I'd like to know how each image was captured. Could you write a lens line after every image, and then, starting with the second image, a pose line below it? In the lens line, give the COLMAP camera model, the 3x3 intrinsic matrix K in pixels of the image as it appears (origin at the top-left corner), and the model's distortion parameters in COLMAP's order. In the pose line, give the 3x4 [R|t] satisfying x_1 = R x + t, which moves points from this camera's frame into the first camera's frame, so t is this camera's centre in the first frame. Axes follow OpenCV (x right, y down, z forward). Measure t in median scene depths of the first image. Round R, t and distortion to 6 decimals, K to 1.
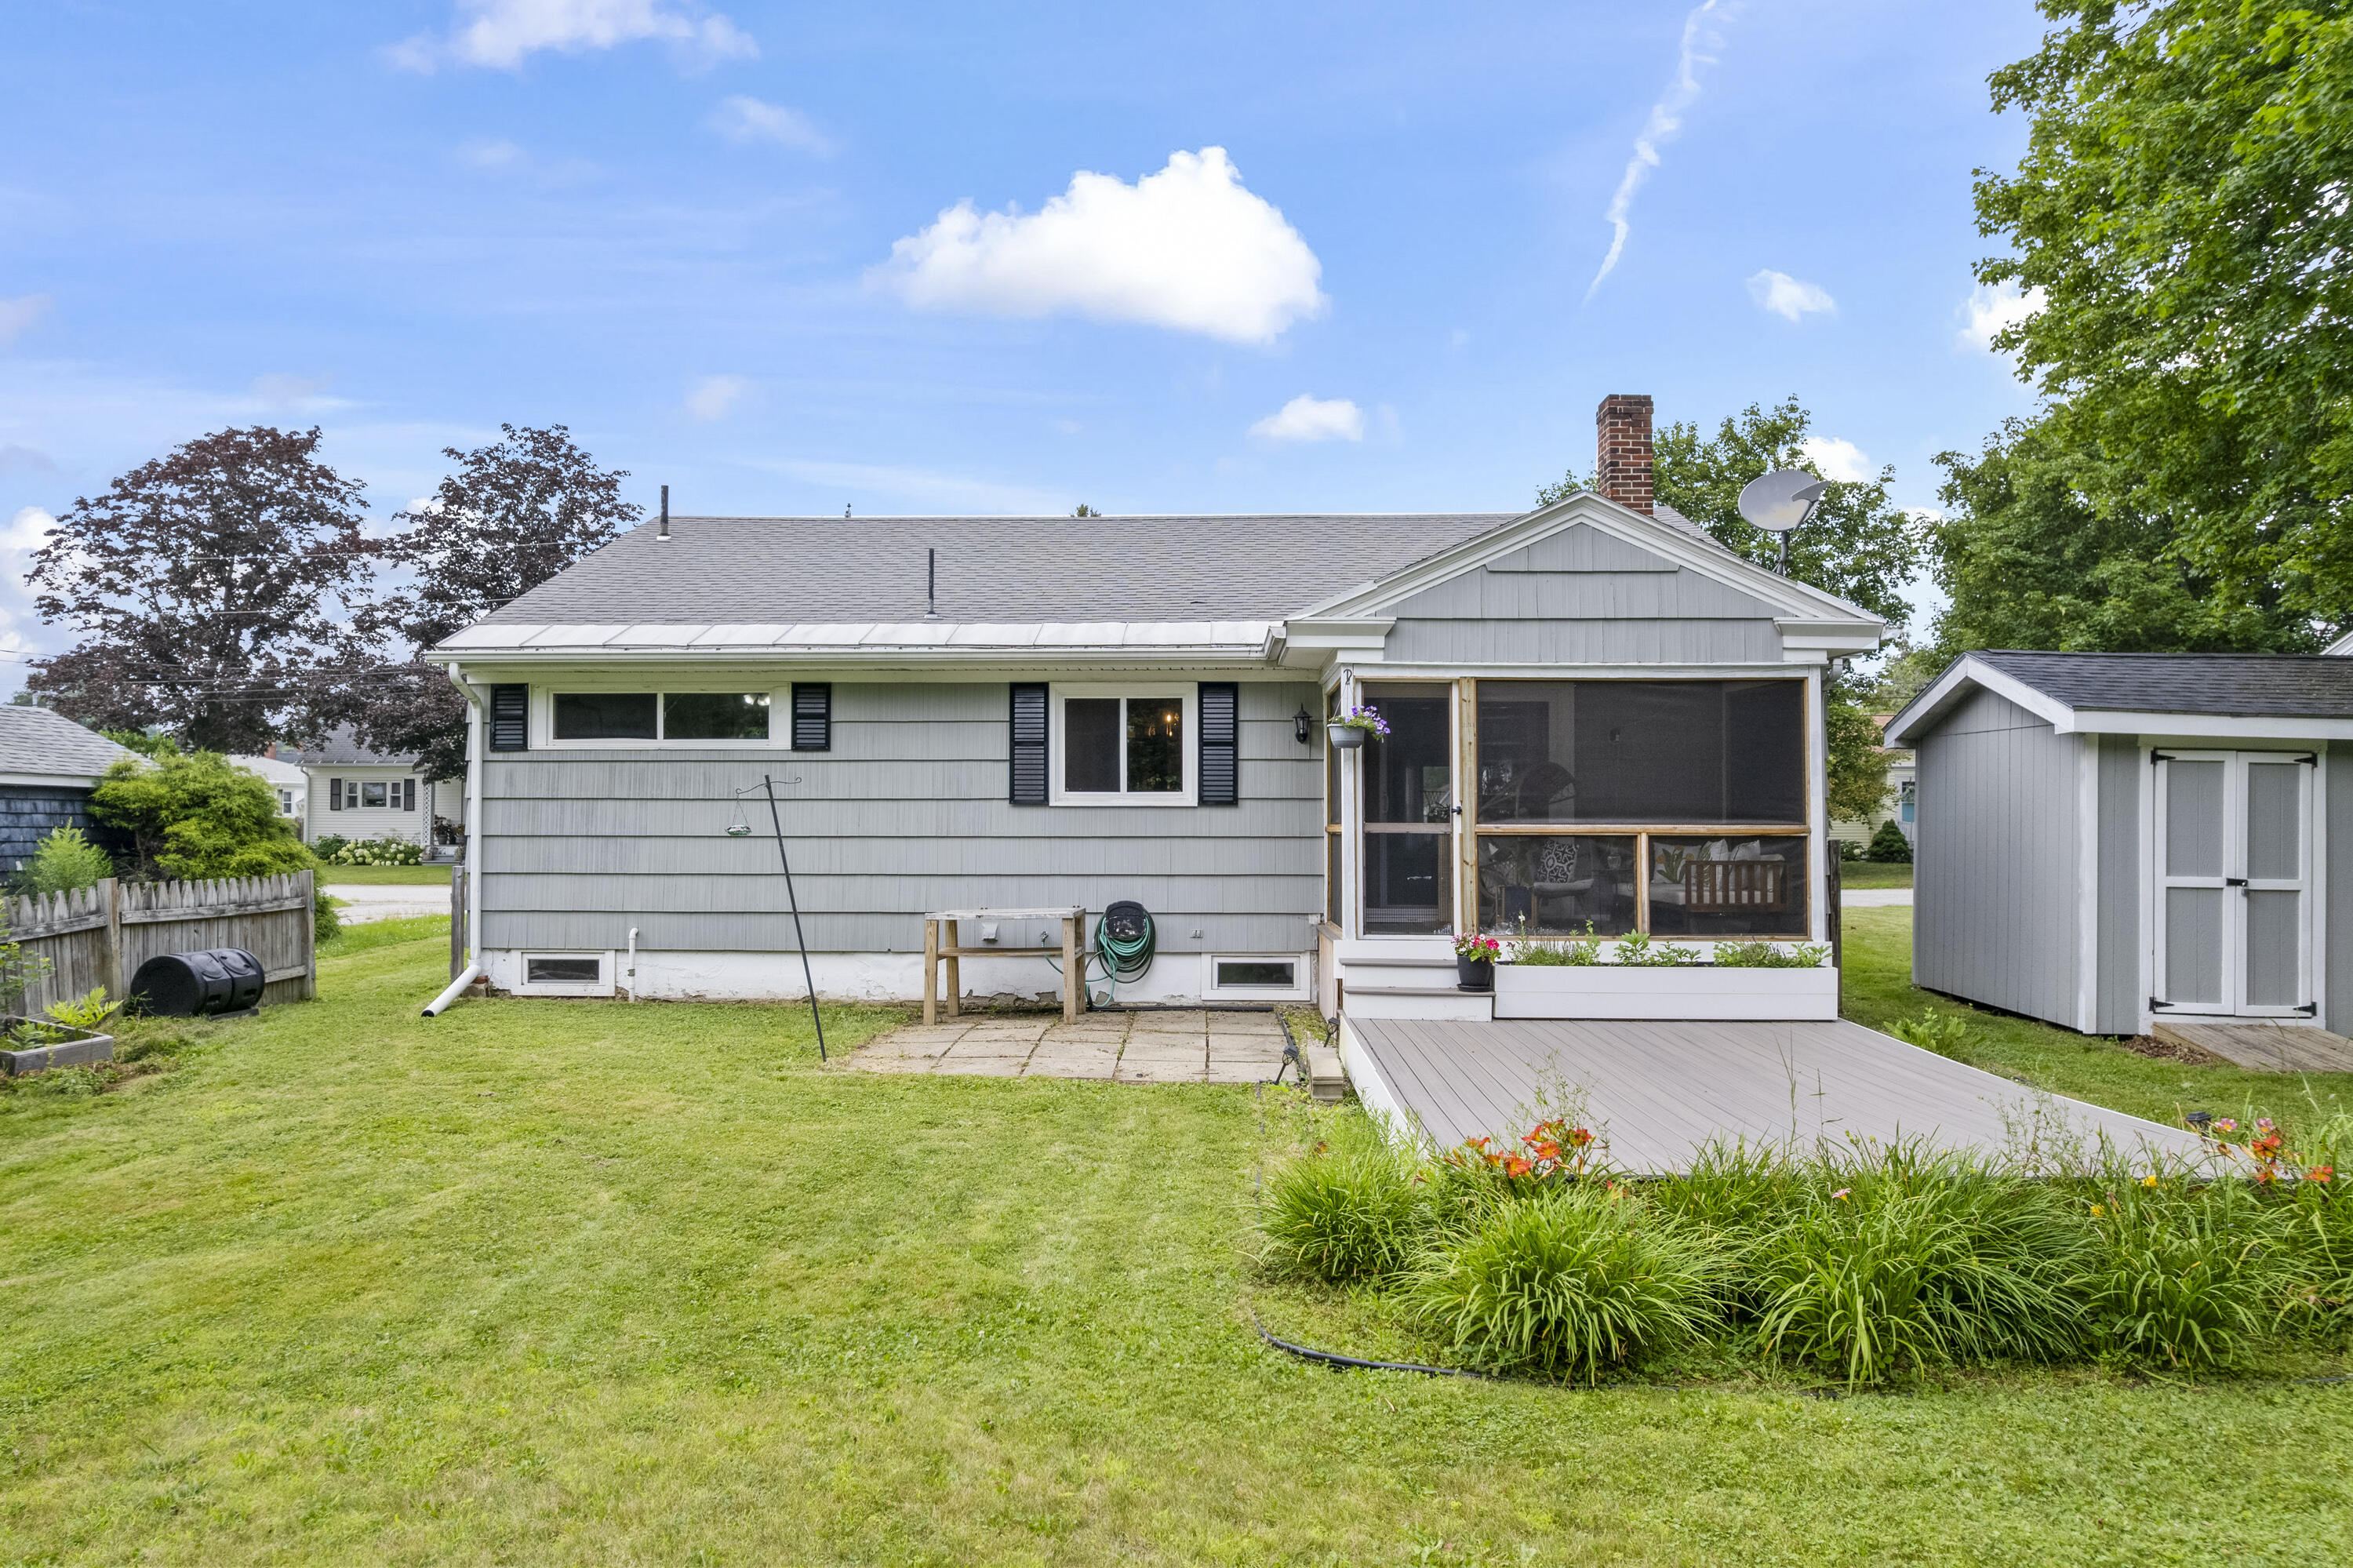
lens RADIAL K [[1536.4, 0, 1199.5], [0, 1536.4, 786.3], [0, 0, 1]] dist [-0.076062, 0.075566]
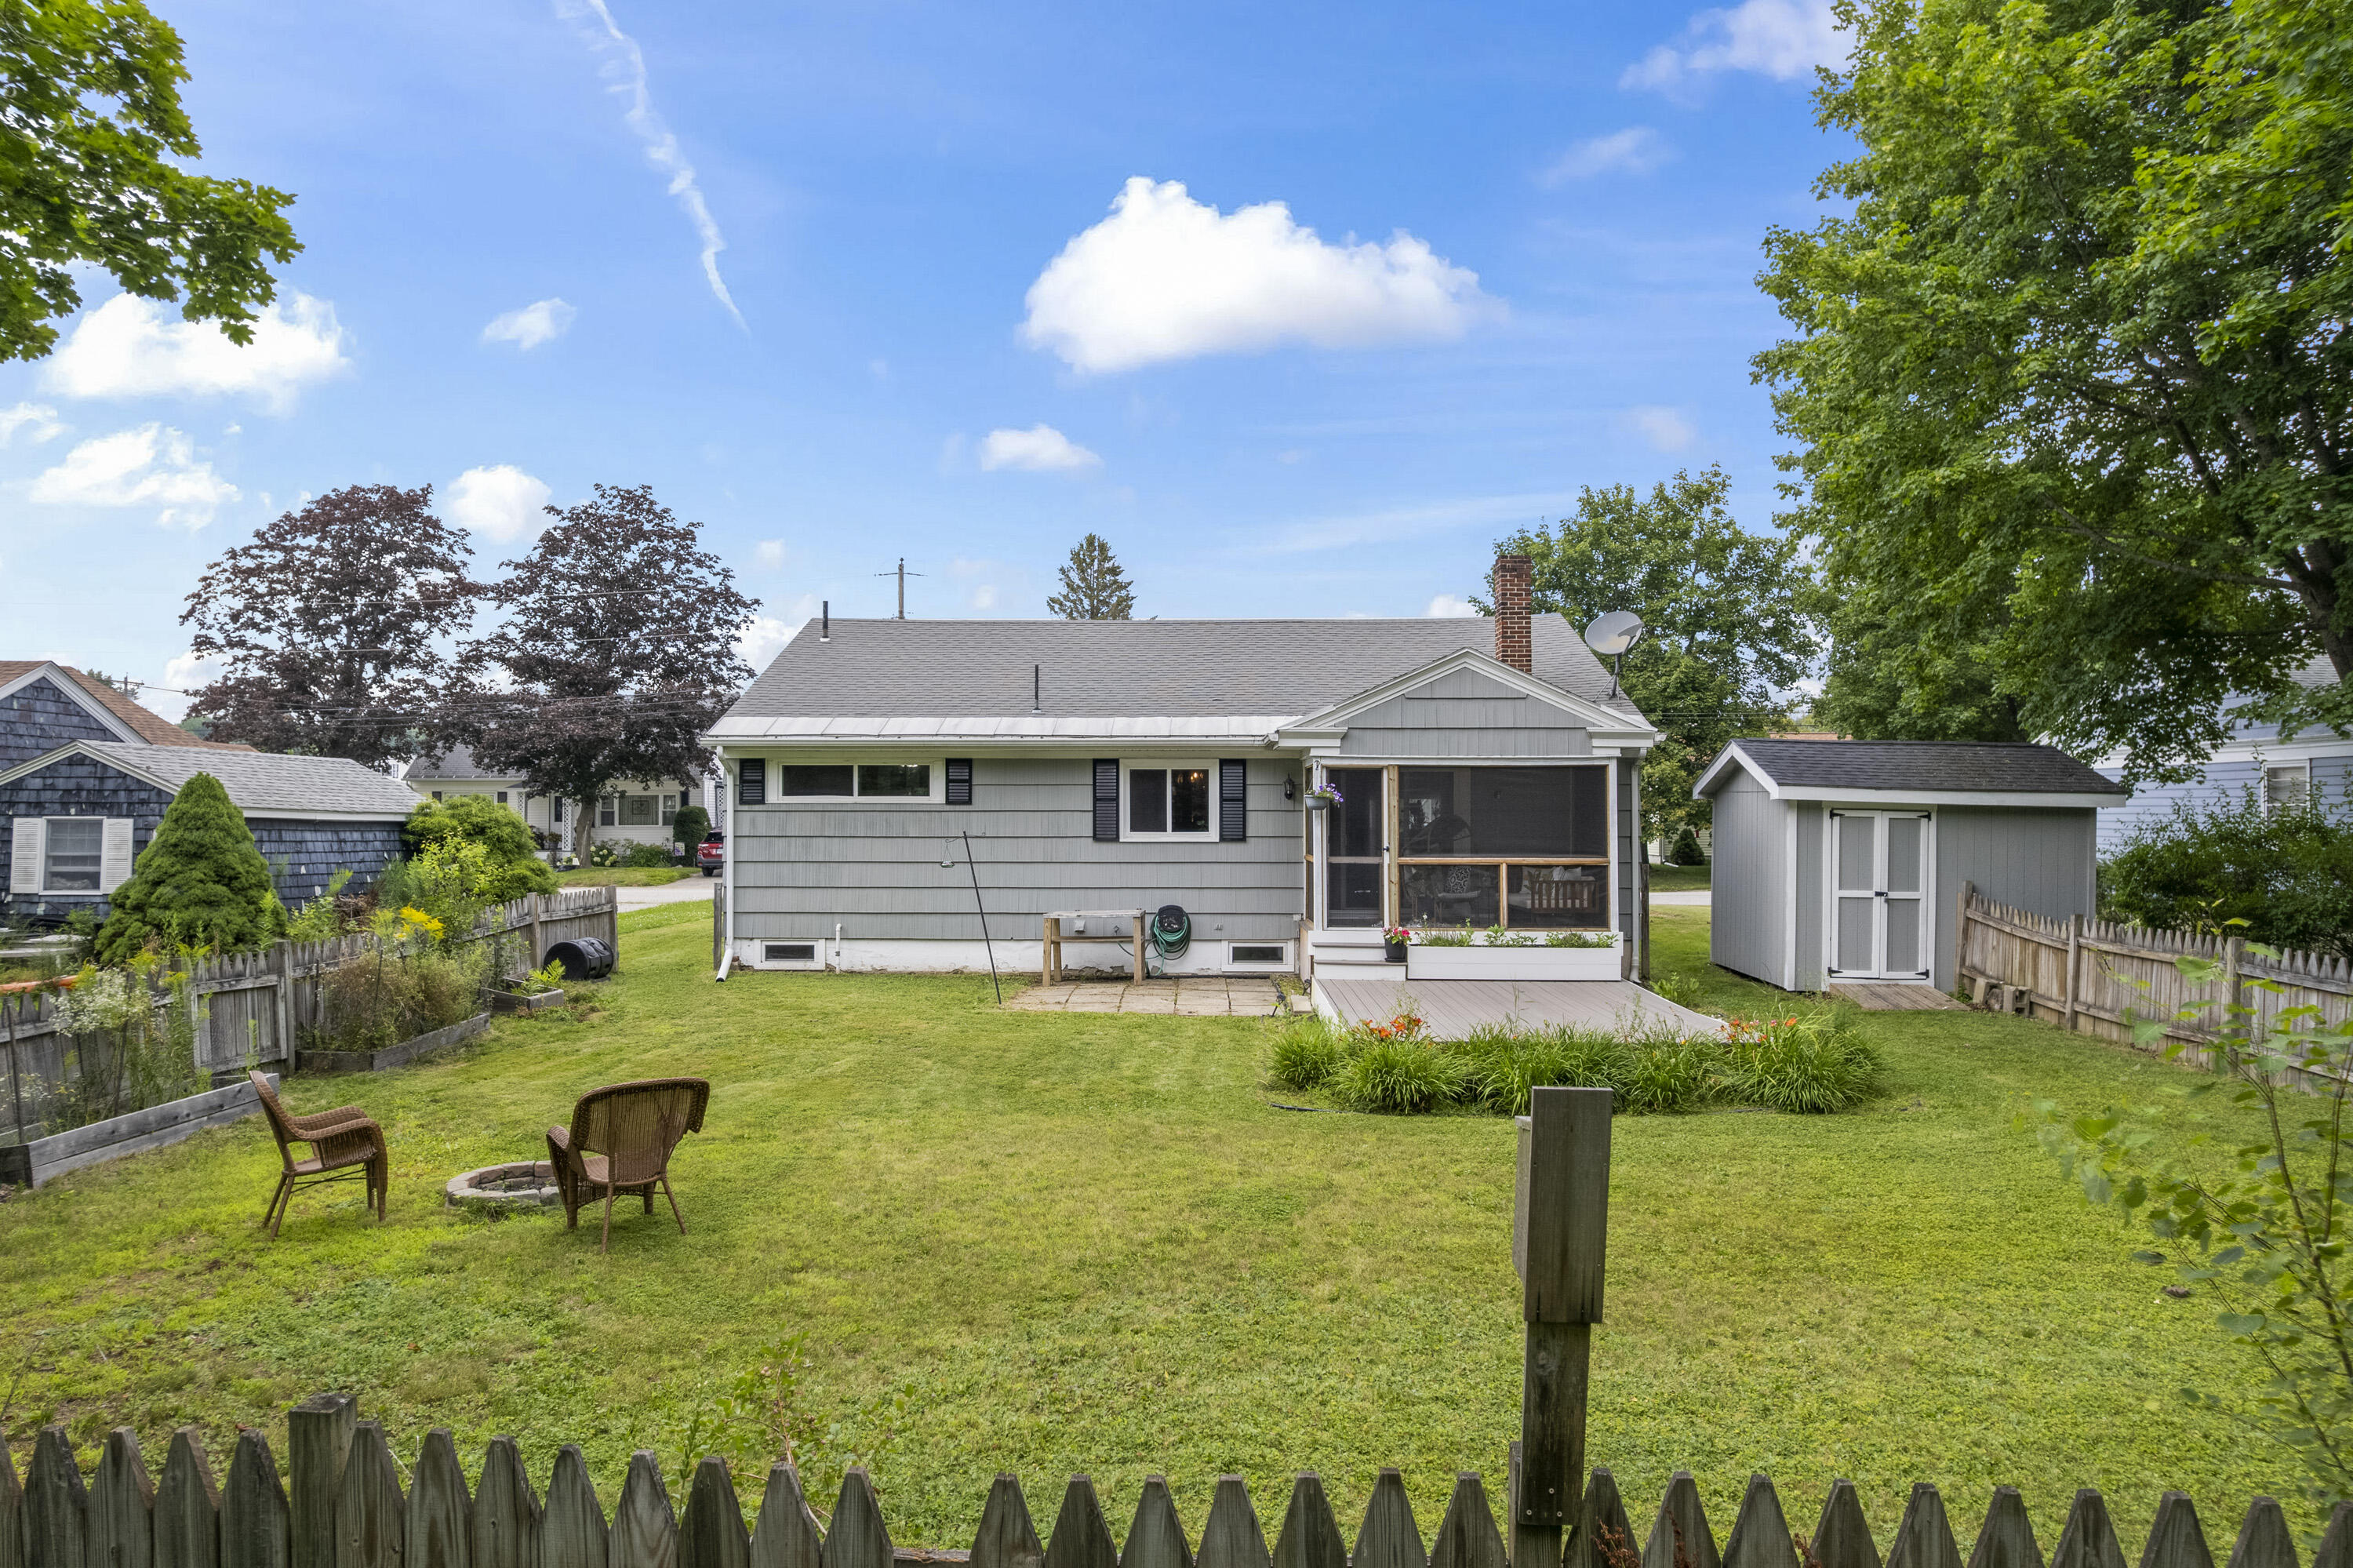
lens RADIAL K [[1555.0, 0, 1209.4], [0, 1555.0, 791.9], [0, 0, 1]] dist [-0.071548, 0.064014]
pose [[0.999920, 0.000456, 0.012652, -0.029823], [-0.000561, 0.999966, 0.008272, -0.048146], [-0.012647, -0.008278, 0.999886, -0.512413]]
